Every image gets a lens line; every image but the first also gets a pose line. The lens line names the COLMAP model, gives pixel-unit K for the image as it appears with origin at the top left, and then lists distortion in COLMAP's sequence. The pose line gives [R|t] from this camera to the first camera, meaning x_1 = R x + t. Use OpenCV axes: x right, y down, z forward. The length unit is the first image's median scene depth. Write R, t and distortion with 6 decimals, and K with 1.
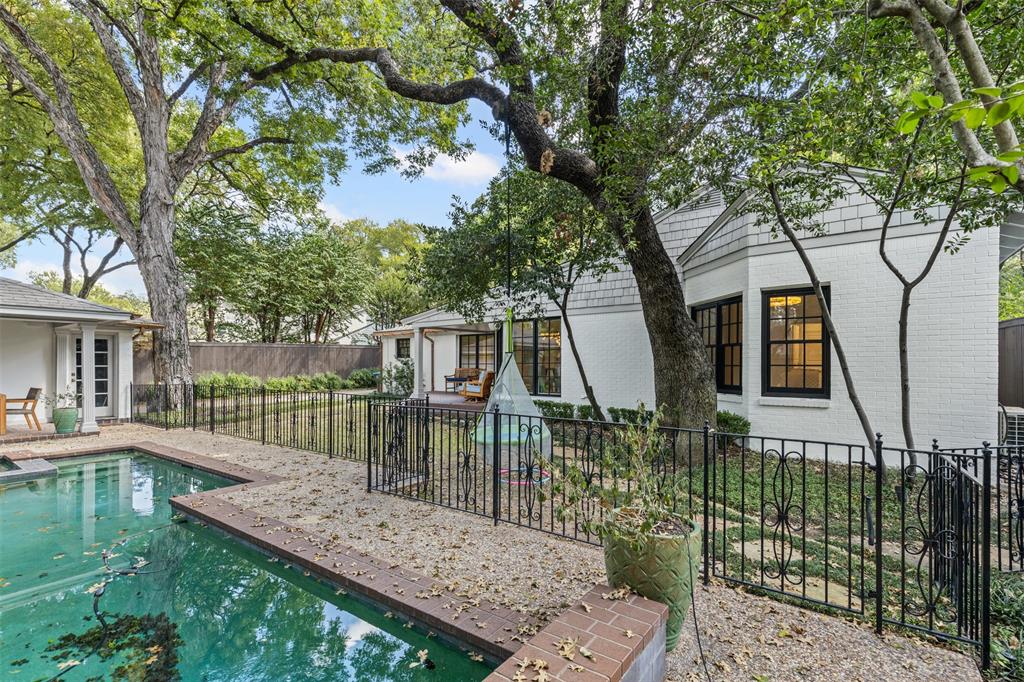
lens RADIAL K [[464.0, 0, 519.1], [0, 464.0, 362.8], [0, 0, 1]] dist [-0.000662, -0.003666]
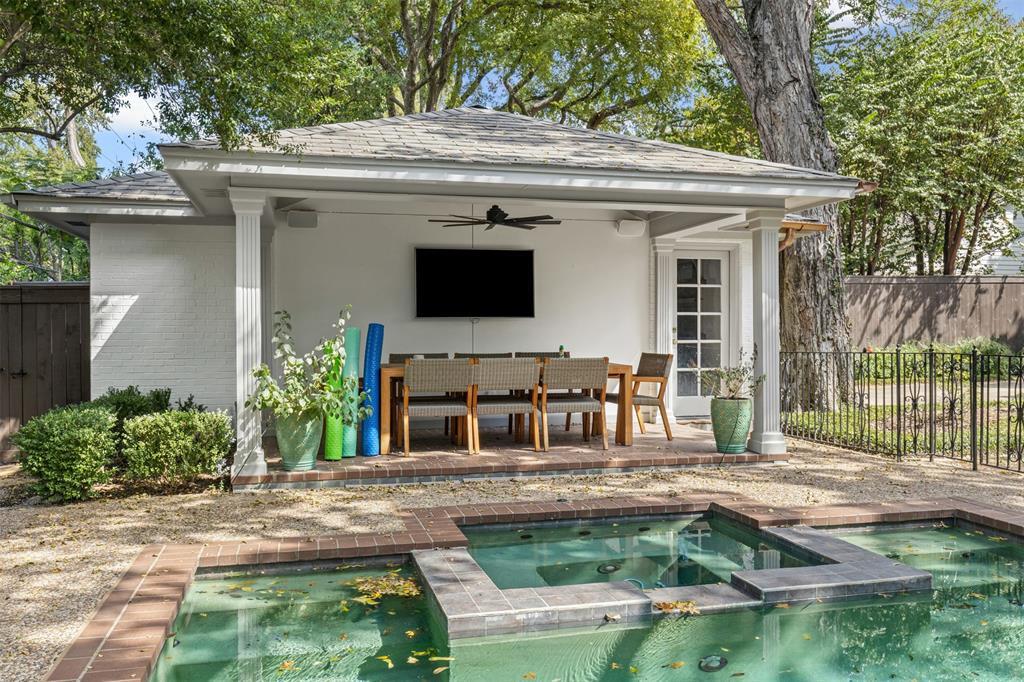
lens RADIAL K [[853.5, 0, 512.5], [0, 853.5, 337.0], [0, 0, 1]] dist [-0.007687, 0.001683]
pose [[0.762718, 0.002588, -0.646727, -0.432261], [0.003227, 0.999964, 0.007807, 0.022008], [0.646724, -0.008042, 0.762682, 0.149512]]
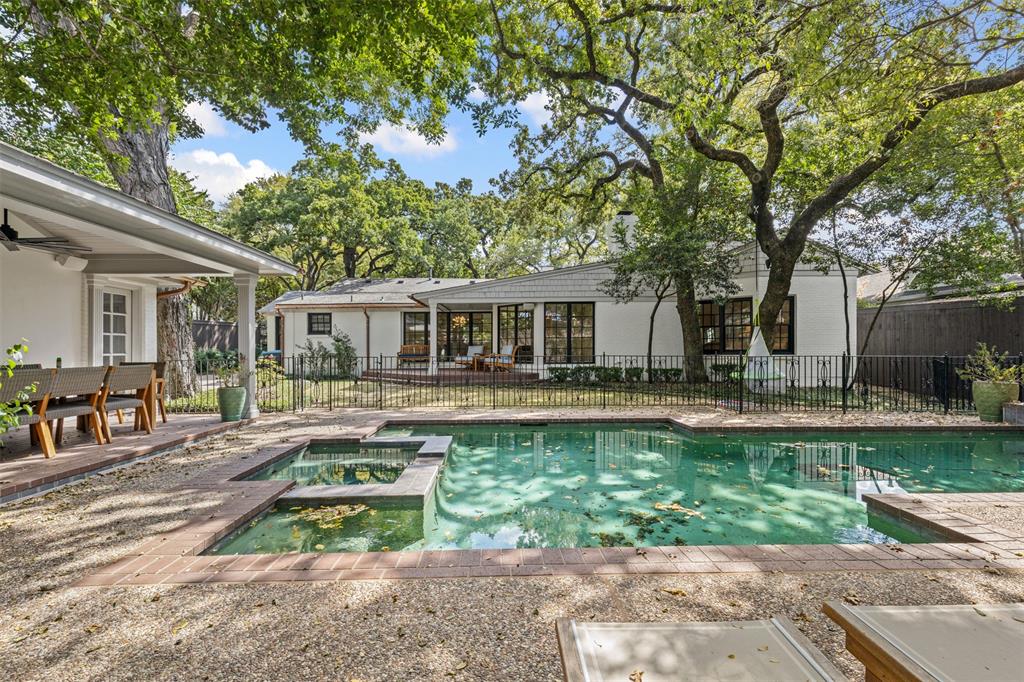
lens RADIAL K [[464.0, 0, 518.0], [0, 464.0, 350.7], [0, 0, 1]] dist [-0.000662, -0.003666]
pose [[0.791428, -0.006418, 0.611228, -0.778336], [0.004580, 0.999979, 0.004570, 0.028058], [-0.611245, -0.000818, 0.791441, 0.089118]]
